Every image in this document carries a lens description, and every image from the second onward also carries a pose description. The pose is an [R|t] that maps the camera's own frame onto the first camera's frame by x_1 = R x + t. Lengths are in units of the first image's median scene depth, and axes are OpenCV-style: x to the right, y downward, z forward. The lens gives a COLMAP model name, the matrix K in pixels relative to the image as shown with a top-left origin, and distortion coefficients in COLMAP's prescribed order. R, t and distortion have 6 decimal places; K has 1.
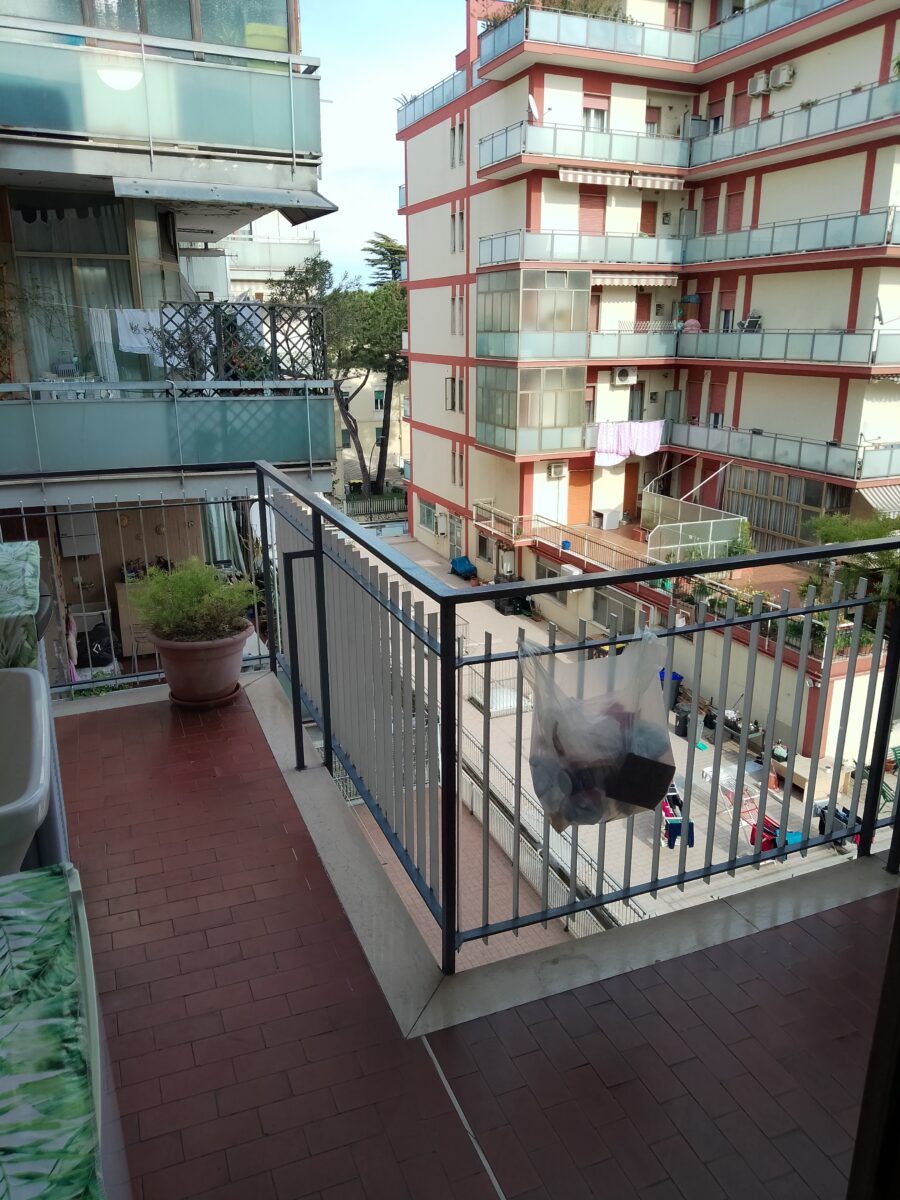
lens RADIAL K [[868.7, 0, 453.5], [0, 868.7, 594.7], [0, 0, 1]] dist [0.038430, -0.077980]
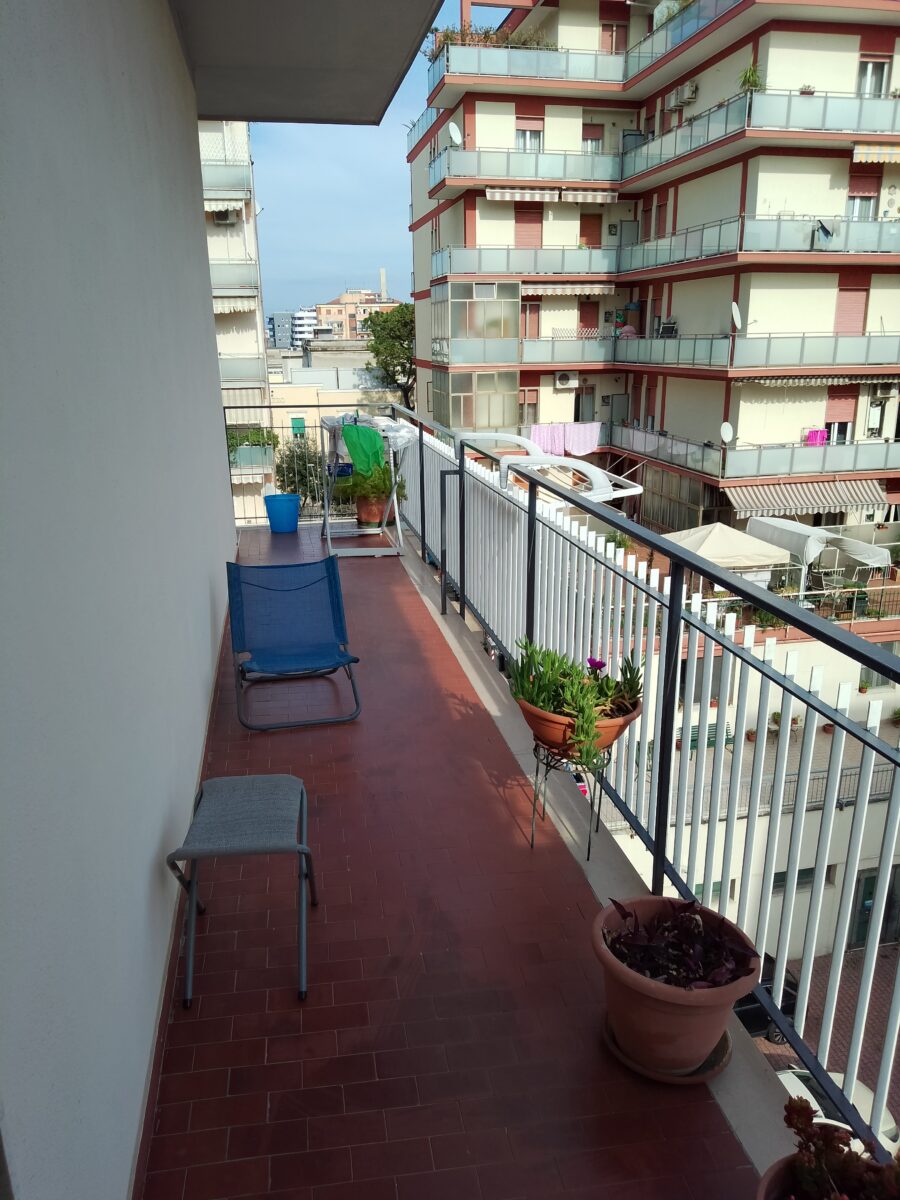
lens RADIAL K [[868.7, 0, 450.9], [0, 868.7, 602.6], [0, 0, 1]] dist [0.038430, -0.077980]
pose [[0.982566, 0.044969, -0.180392, 0.278502], [-0.044912, 0.998981, 0.004405, 0.021805], [0.180406, 0.003774, 0.983585, -0.068557]]
